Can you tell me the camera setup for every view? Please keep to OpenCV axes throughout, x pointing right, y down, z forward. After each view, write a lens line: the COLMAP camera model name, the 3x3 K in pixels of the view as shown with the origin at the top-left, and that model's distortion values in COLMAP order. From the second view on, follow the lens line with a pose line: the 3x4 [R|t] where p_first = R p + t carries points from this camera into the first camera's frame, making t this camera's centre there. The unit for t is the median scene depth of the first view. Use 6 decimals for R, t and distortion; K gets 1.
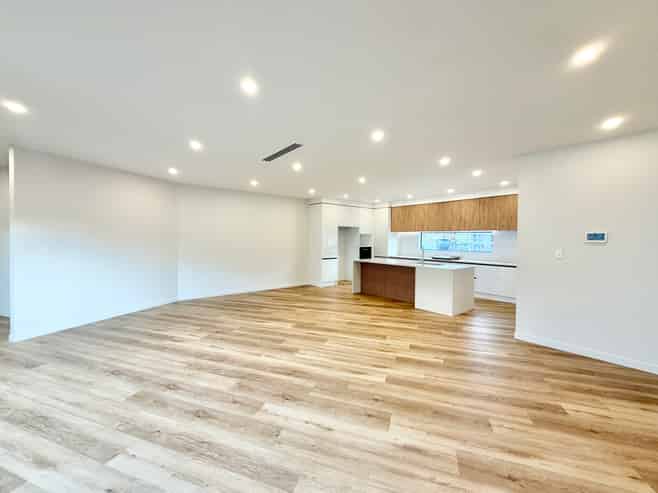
lens RADIAL K [[263.5, 0, 329.0], [0, 263.5, 246.5], [0, 0, 1]] dist [-0.001191, 0.000097]
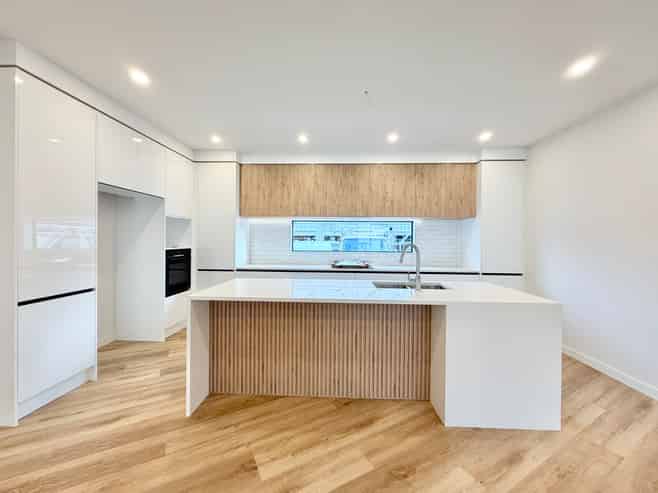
lens RADIAL K [[265.3, 0, 329.0], [0, 265.3, 246.5], [0, 0, 1]] dist [-0.001321, -0.000039]
pose [[0.668747, -0.018838, 0.743251, -0.032416], [0.020279, 0.999769, 0.007093, -0.001746], [-0.743214, 0.010329, 0.668975, 1.226035]]
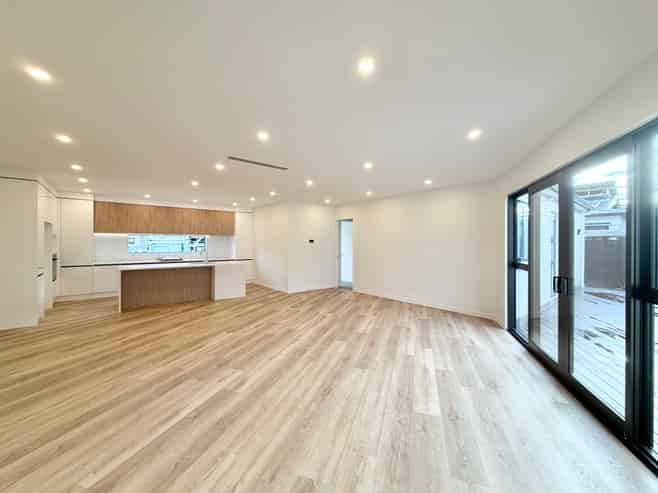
lens RADIAL K [[265.3, 0, 329.0], [0, 265.3, 246.5], [0, 0, 1]] dist [-0.001321, -0.000039]
pose [[-0.007422, -0.021614, 0.999739, -1.197011], [0.025416, 0.999439, 0.021796, -0.028948], [-0.999649, 0.025571, -0.006869, 0.688698]]
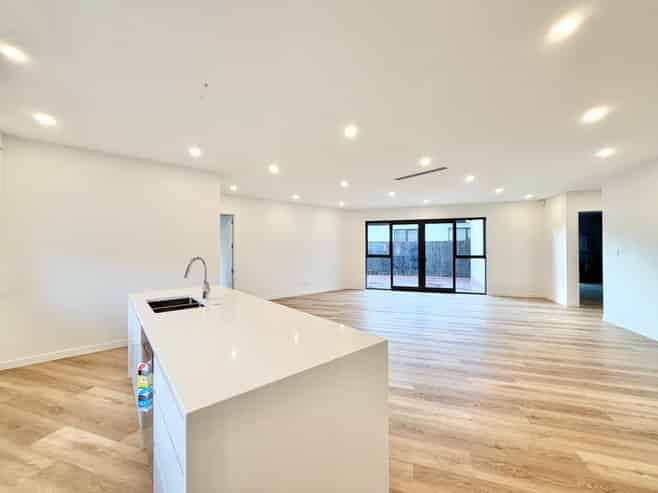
lens RADIAL K [[263.5, 0, 329.0], [0, 263.5, 246.5], [0, 0, 1]] dist [-0.001191, 0.000097]
pose [[-0.999696, 0.003765, -0.024375, 0.242113], [0.003304, 0.999816, 0.018922, -0.040694], [0.024442, 0.018836, -0.999524, 2.088153]]
